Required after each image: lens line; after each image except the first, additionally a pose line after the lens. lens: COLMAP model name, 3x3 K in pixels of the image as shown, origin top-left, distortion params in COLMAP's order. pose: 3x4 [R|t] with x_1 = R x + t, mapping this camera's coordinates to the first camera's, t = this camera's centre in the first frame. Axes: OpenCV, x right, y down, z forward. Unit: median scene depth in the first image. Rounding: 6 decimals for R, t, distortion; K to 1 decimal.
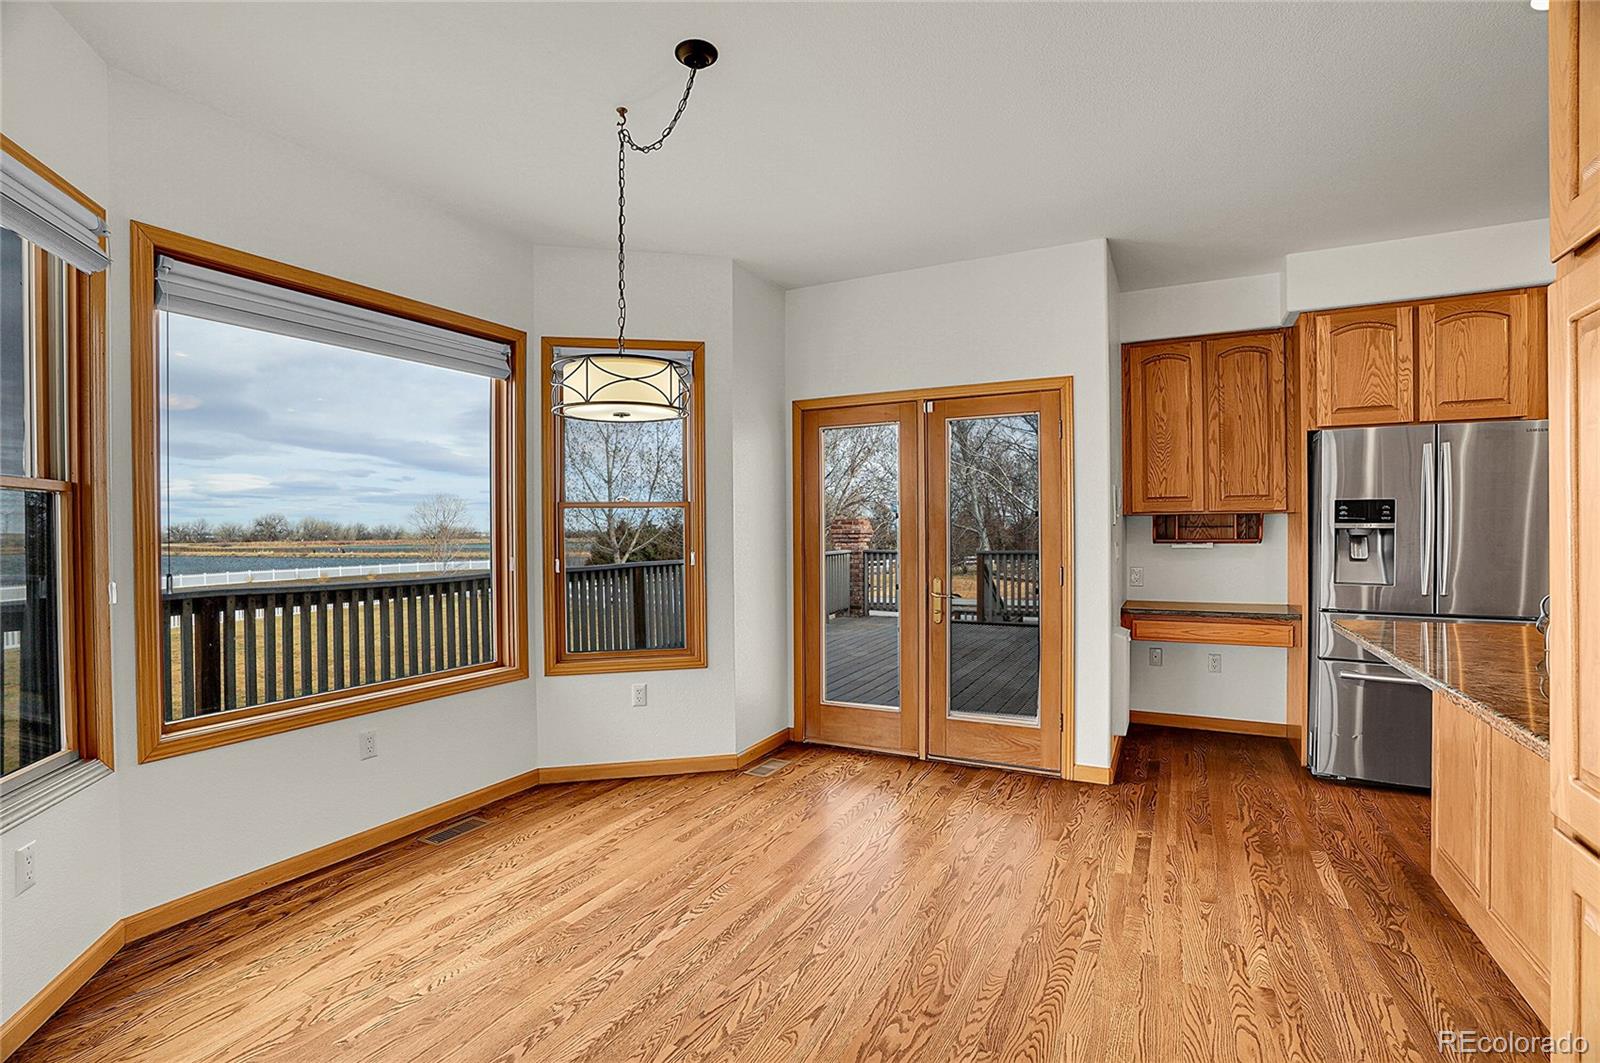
lens RADIAL K [[736.8, 0, 795.7], [0, 736.8, 535.0], [0, 0, 1]] dist [-0.052575, 0.015590]
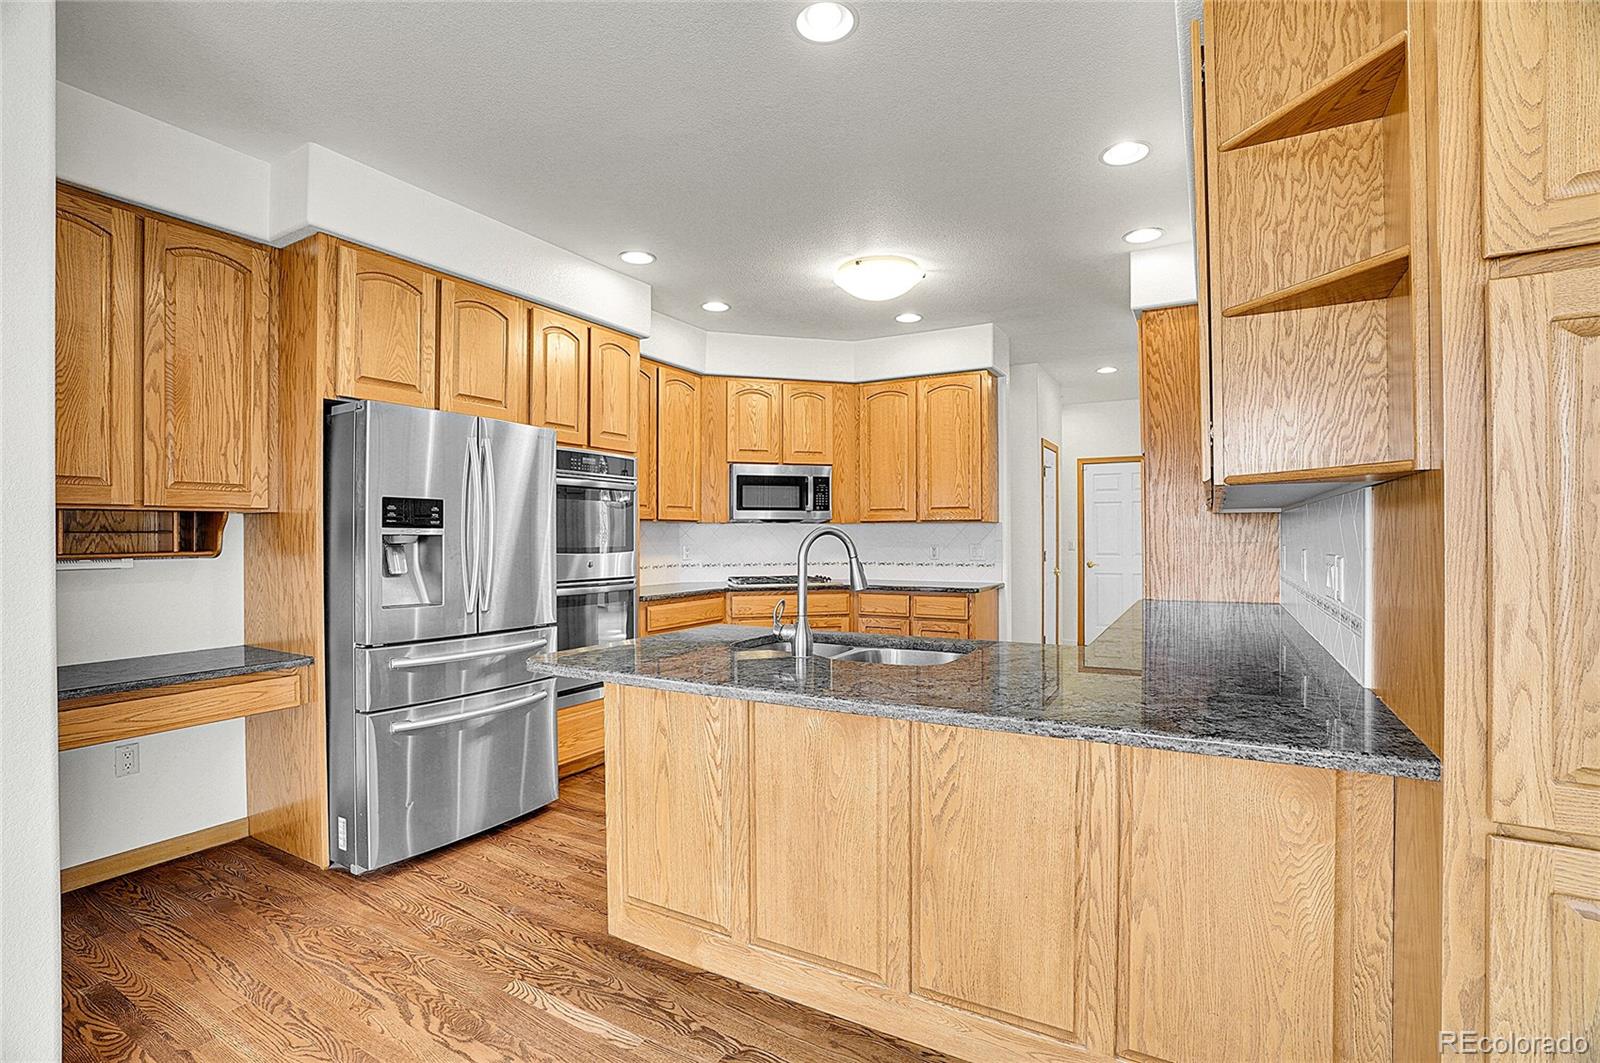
lens RADIAL K [[736.8, 0, 796.9], [0, 736.8, 534.2], [0, 0, 1]] dist [-0.052575, 0.015590]
pose [[0.041809, 0.004567, 0.999115, 0.015712], [0.009287, 0.999945, -0.004959, -0.002161], [-0.999082, 0.009486, 0.041764, 0.536755]]
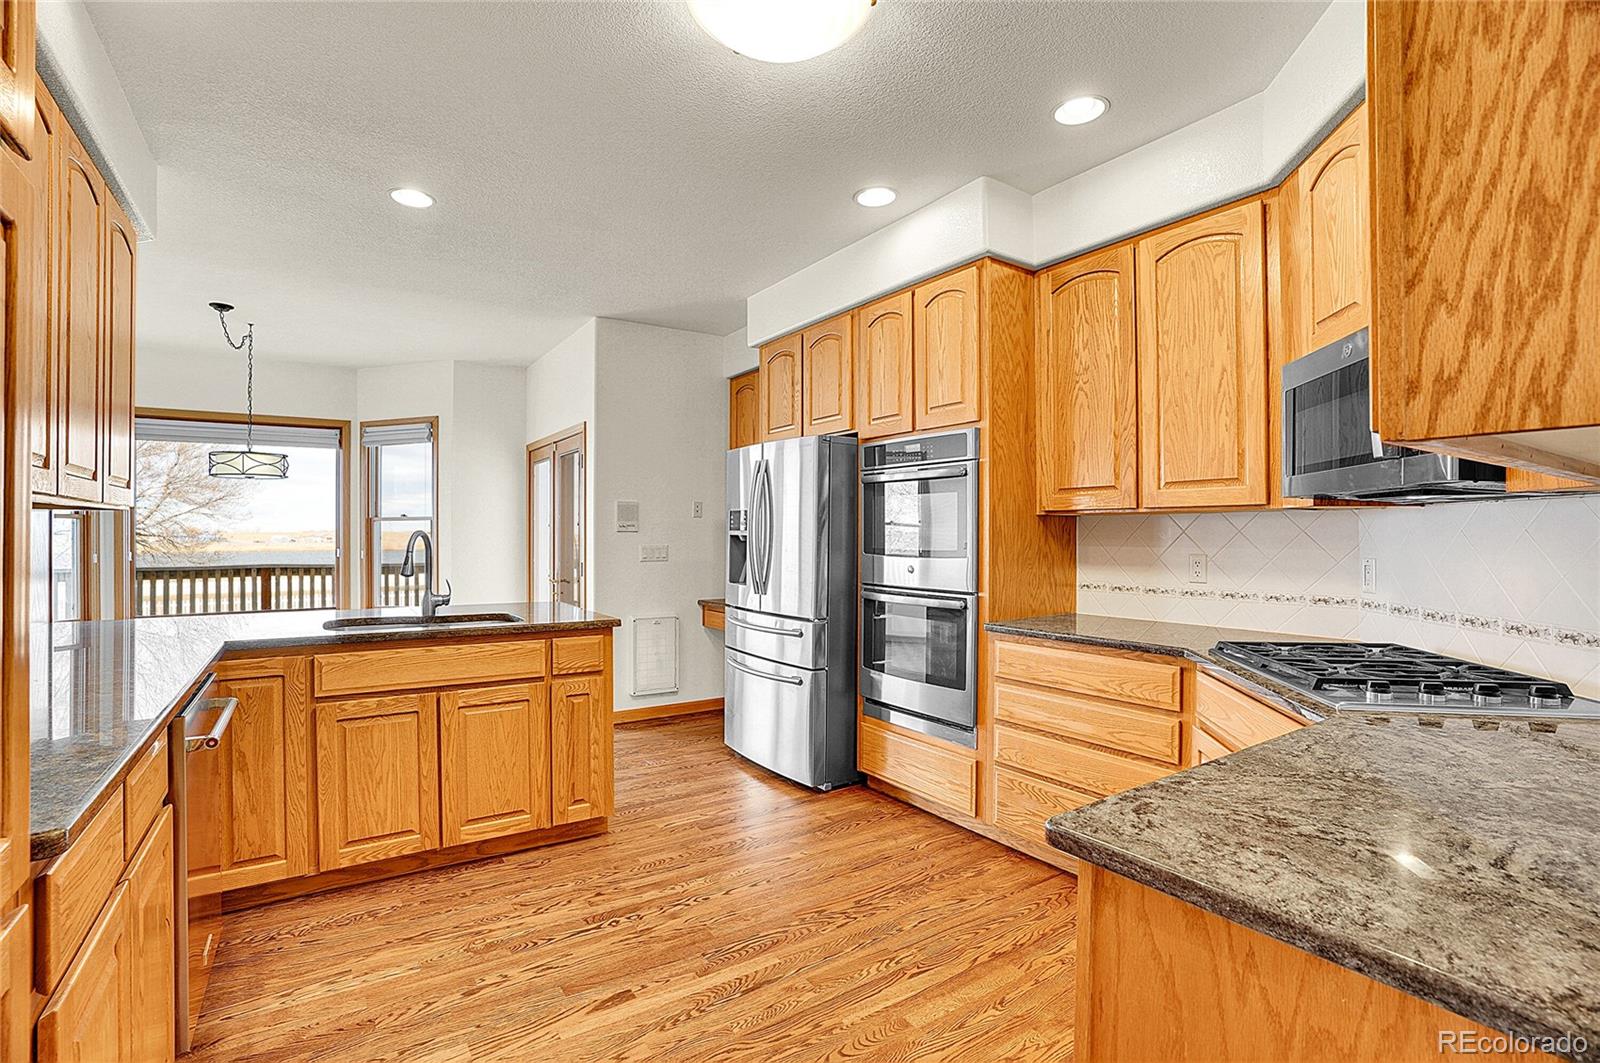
lens RADIAL K [[736.8, 0, 788.5], [0, 736.8, 527.0], [0, 0, 1]] dist [-0.052575, 0.015590]
pose [[0.873067, -0.001121, -0.487599, 1.416125], [-0.005079, 0.999922, -0.011392, -0.008442], [0.487574, 0.012423, 0.872993, -0.002351]]
